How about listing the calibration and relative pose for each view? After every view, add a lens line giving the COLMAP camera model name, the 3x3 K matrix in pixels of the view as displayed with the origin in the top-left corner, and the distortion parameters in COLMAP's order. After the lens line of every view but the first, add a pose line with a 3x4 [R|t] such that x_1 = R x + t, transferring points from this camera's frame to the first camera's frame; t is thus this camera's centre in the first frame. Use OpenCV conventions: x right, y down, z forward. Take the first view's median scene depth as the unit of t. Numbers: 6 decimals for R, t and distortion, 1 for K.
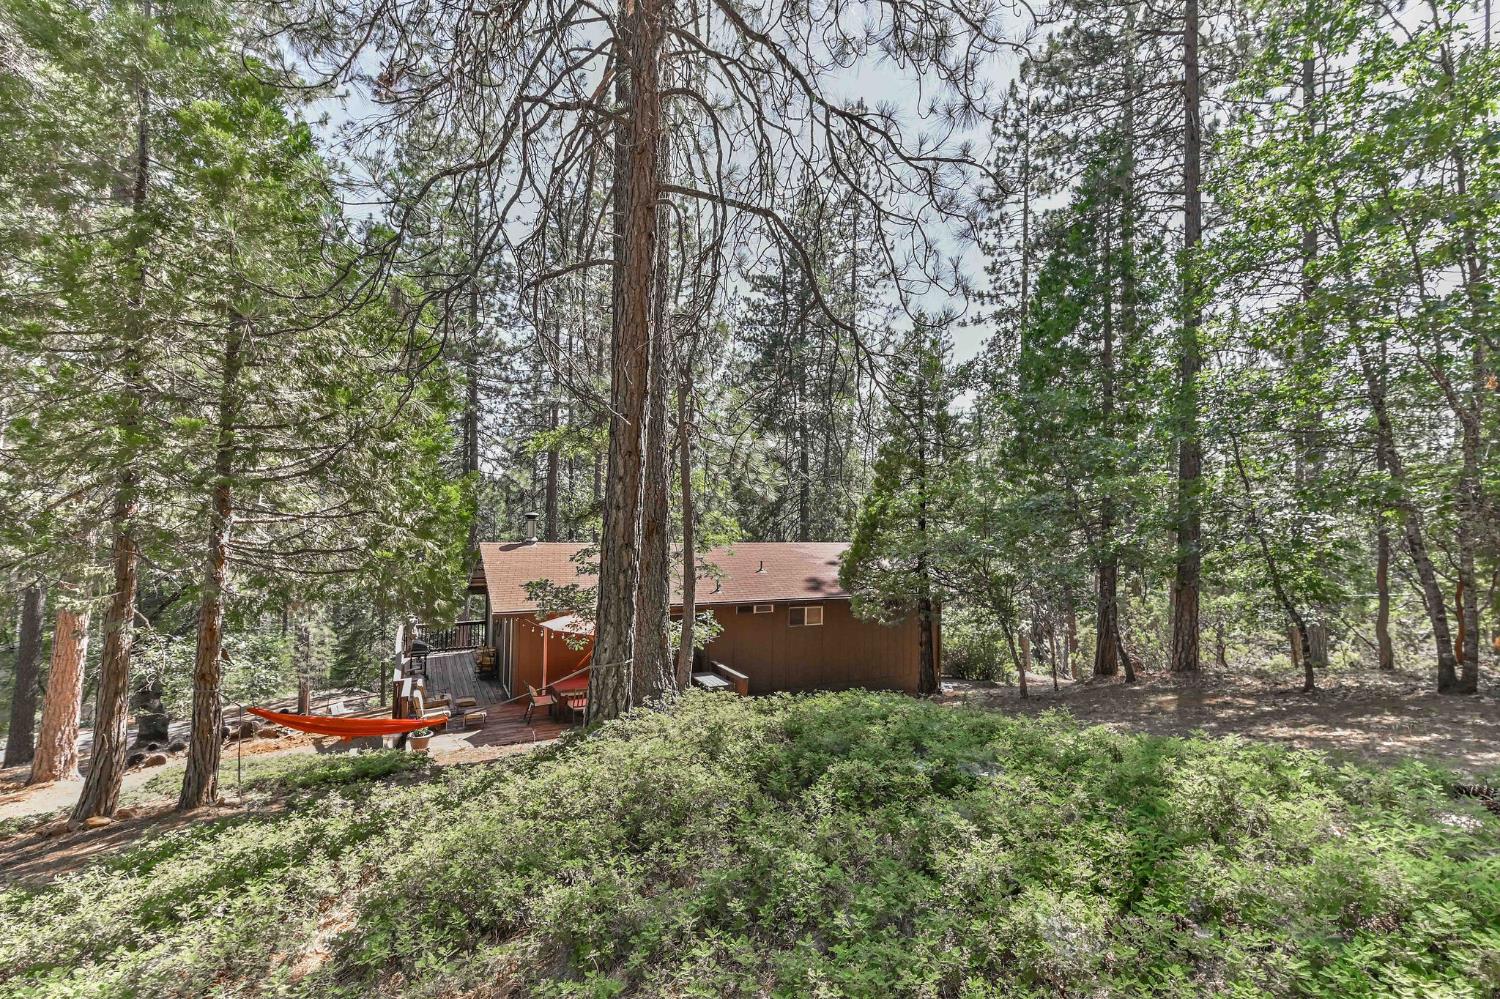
lens RADIAL K [[679.5, 0, 760.8], [0, 679.5, 503.5], [0, 0, 1]] dist [0.020858, -0.000251]
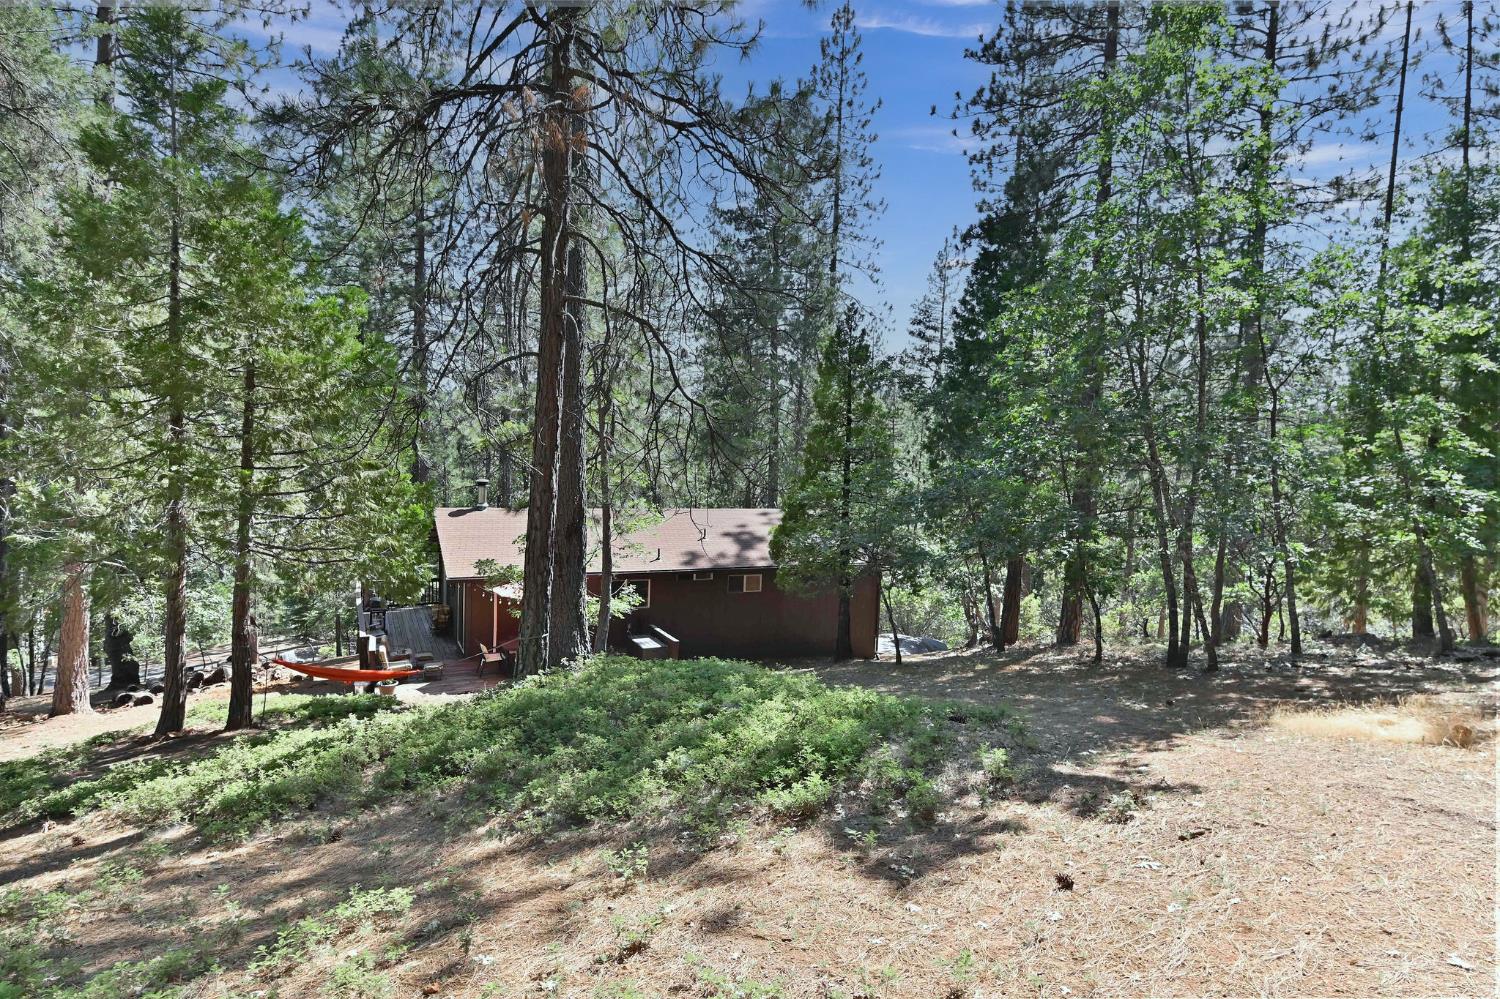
lens RADIAL K [[784.6, 0, 750.0], [0, 784.6, 499.5], [0, 0, 1]] dist [0.006222, -0.001280]
pose [[0.999780, 0.020874, -0.002009, 0.100112], [-0.020637, 0.996373, 0.082558, -0.083922], [0.003725, -0.082498, 0.996584, -0.262553]]
